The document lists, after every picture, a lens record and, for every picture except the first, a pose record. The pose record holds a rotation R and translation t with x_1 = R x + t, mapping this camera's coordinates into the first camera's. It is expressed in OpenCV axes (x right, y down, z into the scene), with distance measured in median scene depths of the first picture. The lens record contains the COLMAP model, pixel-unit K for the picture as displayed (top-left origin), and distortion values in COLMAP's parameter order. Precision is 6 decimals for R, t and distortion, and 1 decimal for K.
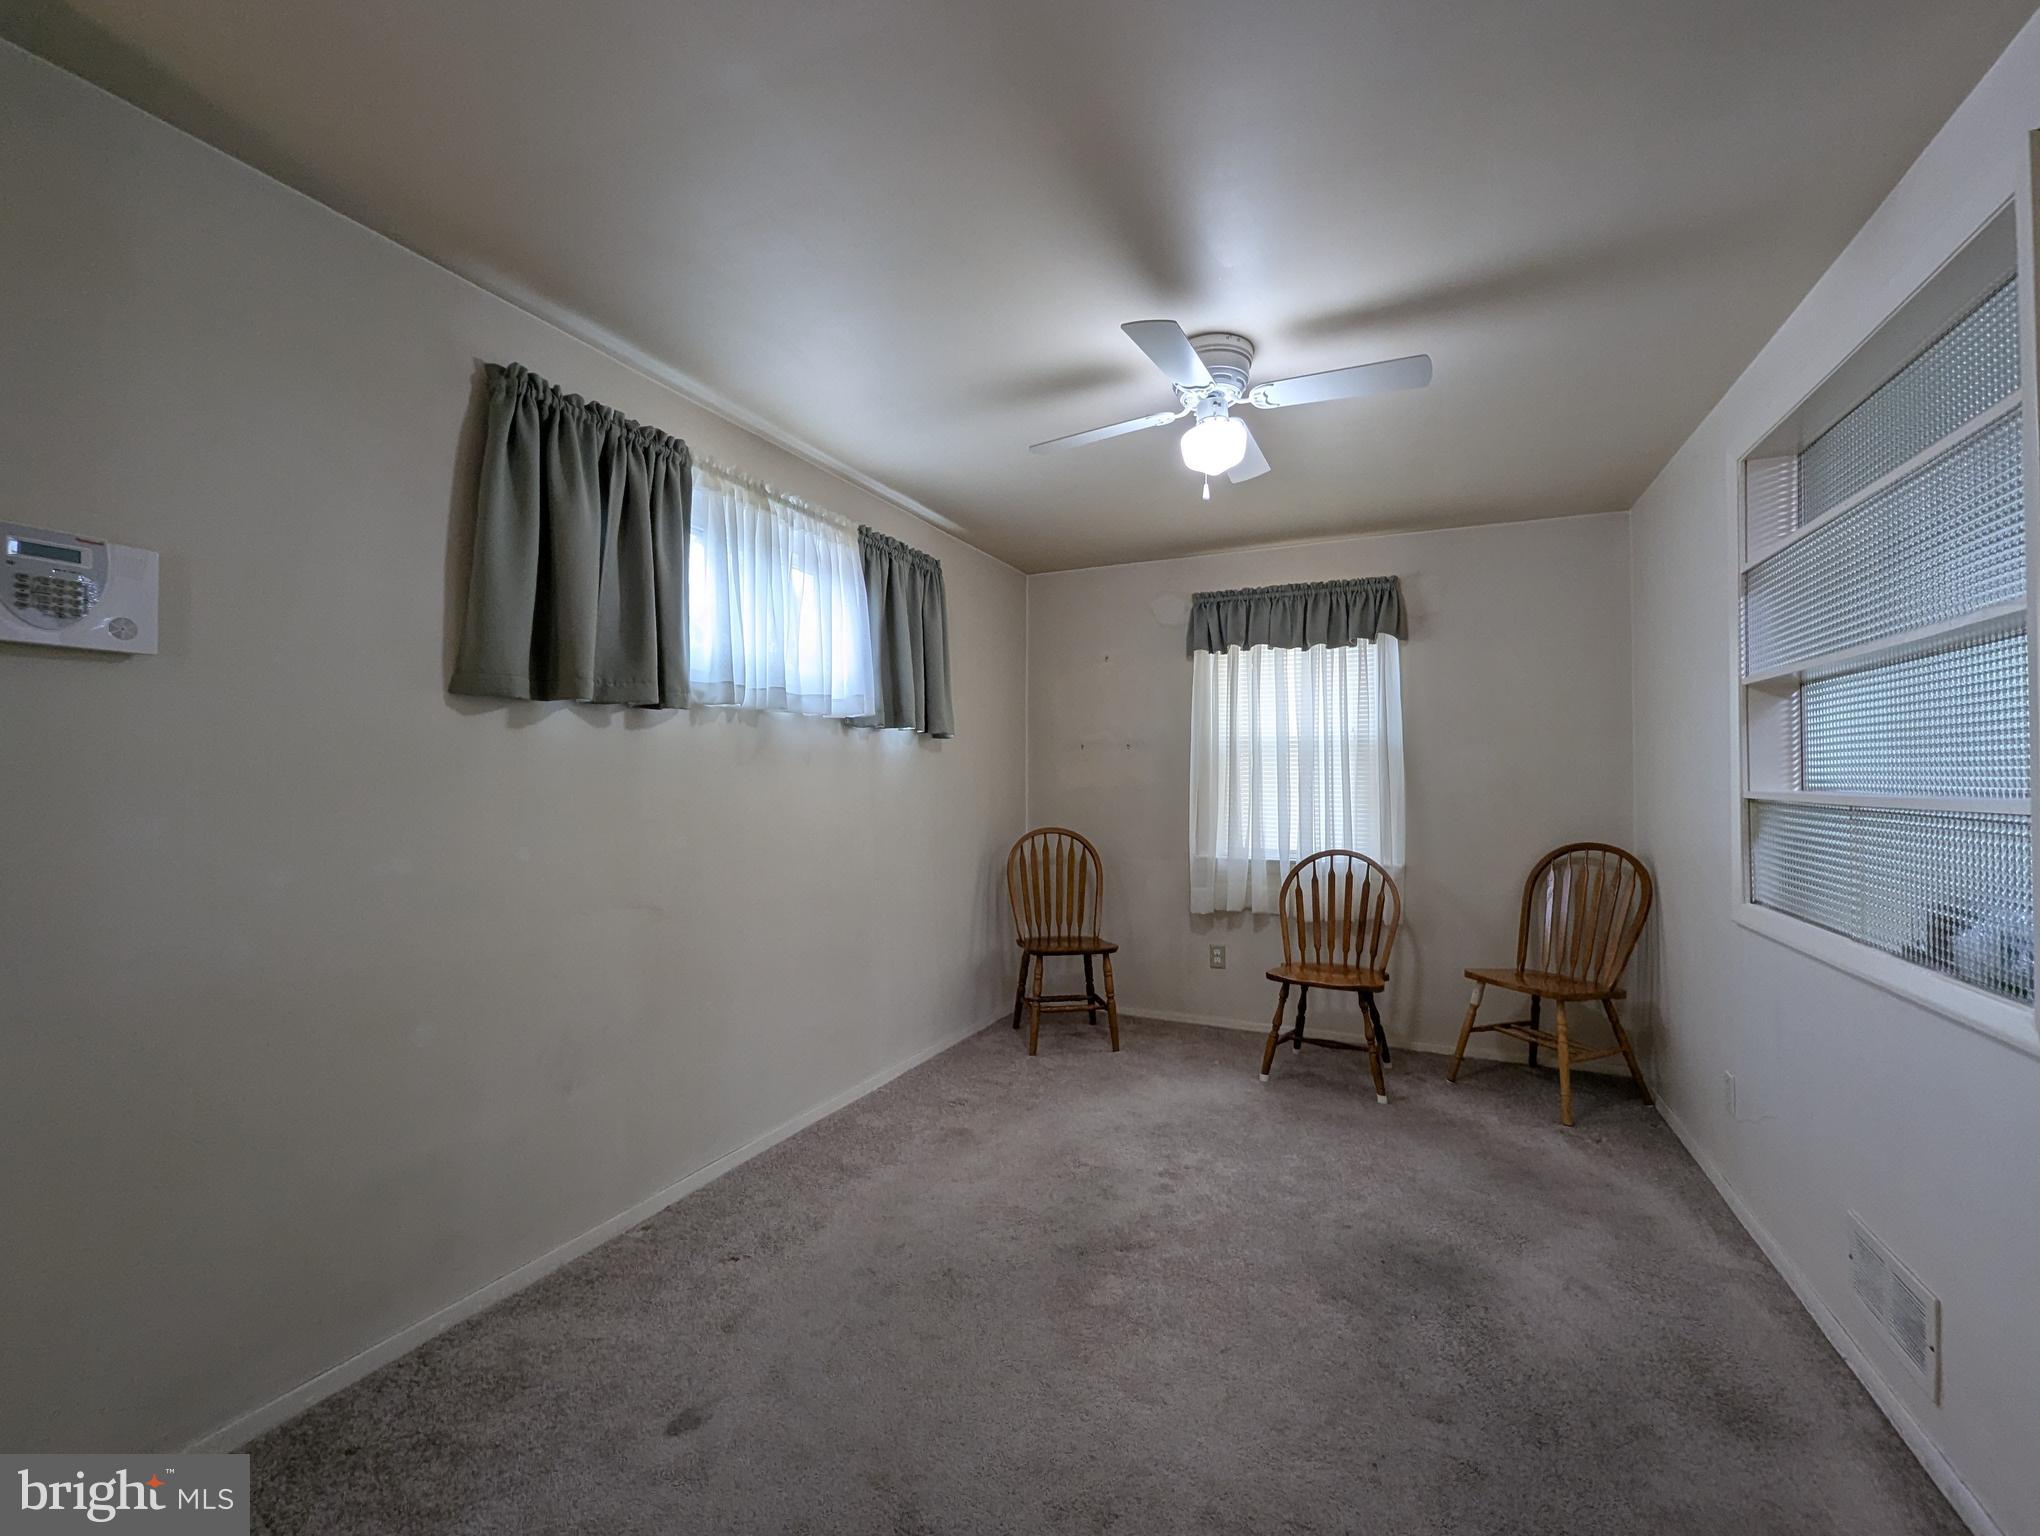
lens RADIAL K [[864.2, 0, 1018.4], [0, 864.2, 776.8], [0, 0, 1]] dist [-0.000909, -0.000126]
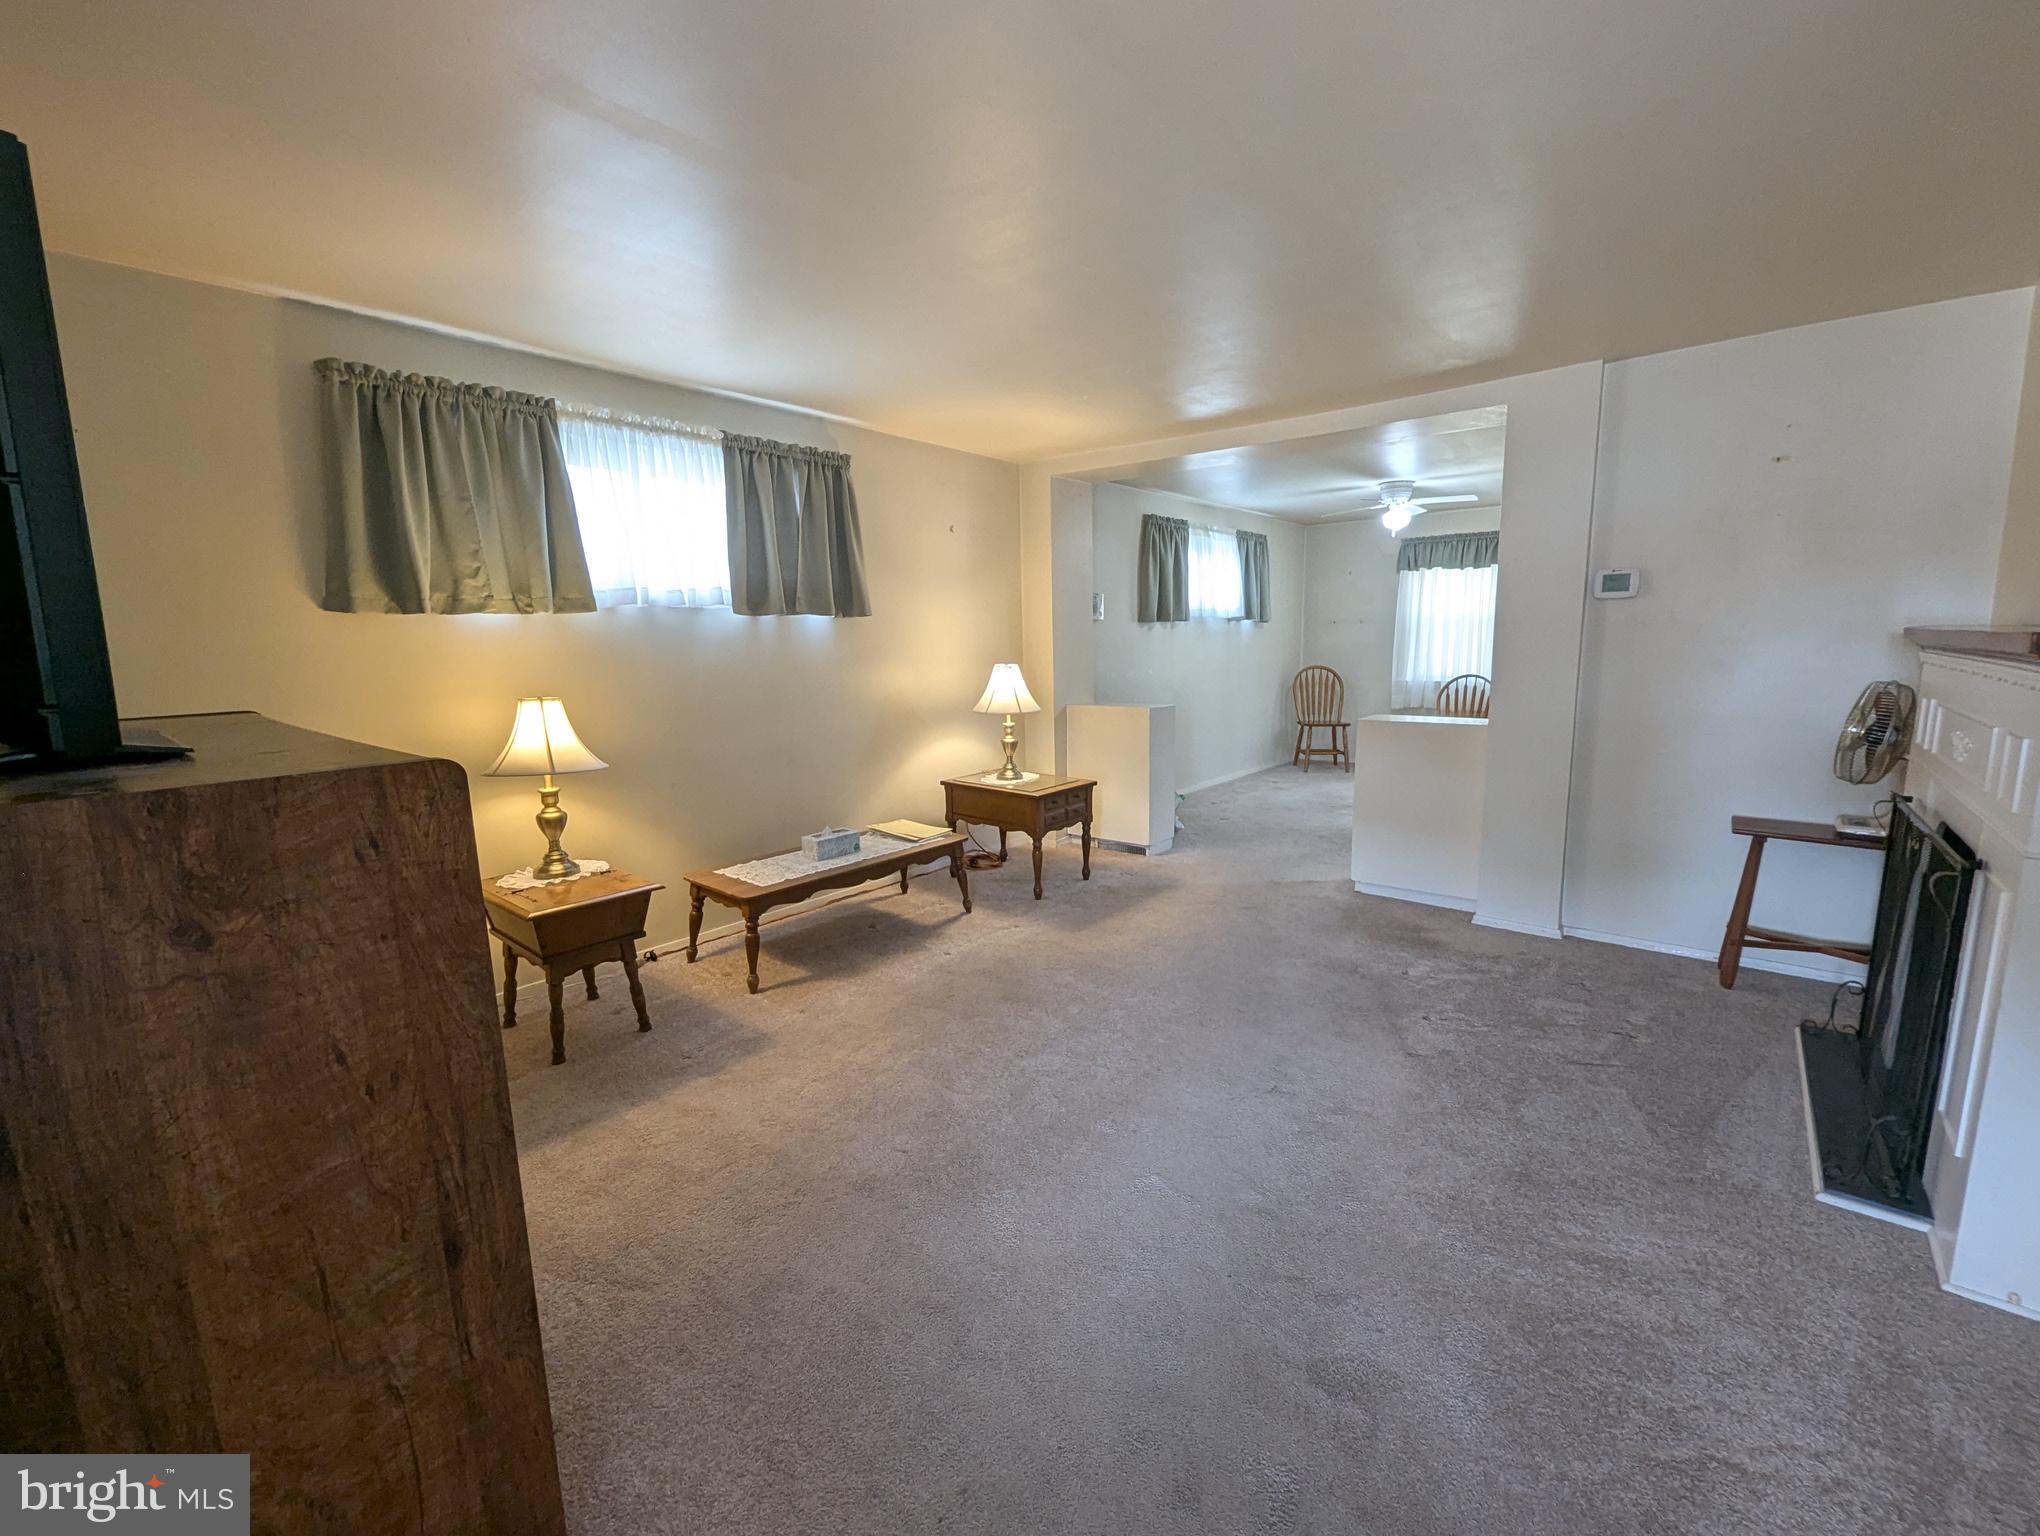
lens RADIAL K [[864.2, 0, 1018.4], [0, 864.2, 776.8], [0, 0, 1]] dist [-0.000909, -0.000126]
pose [[0.966912, 0.021951, -0.254162, -0.122741], [0.020873, 0.986143, 0.164578, -0.031249], [0.254253, -0.164437, 0.953056, -1.176961]]
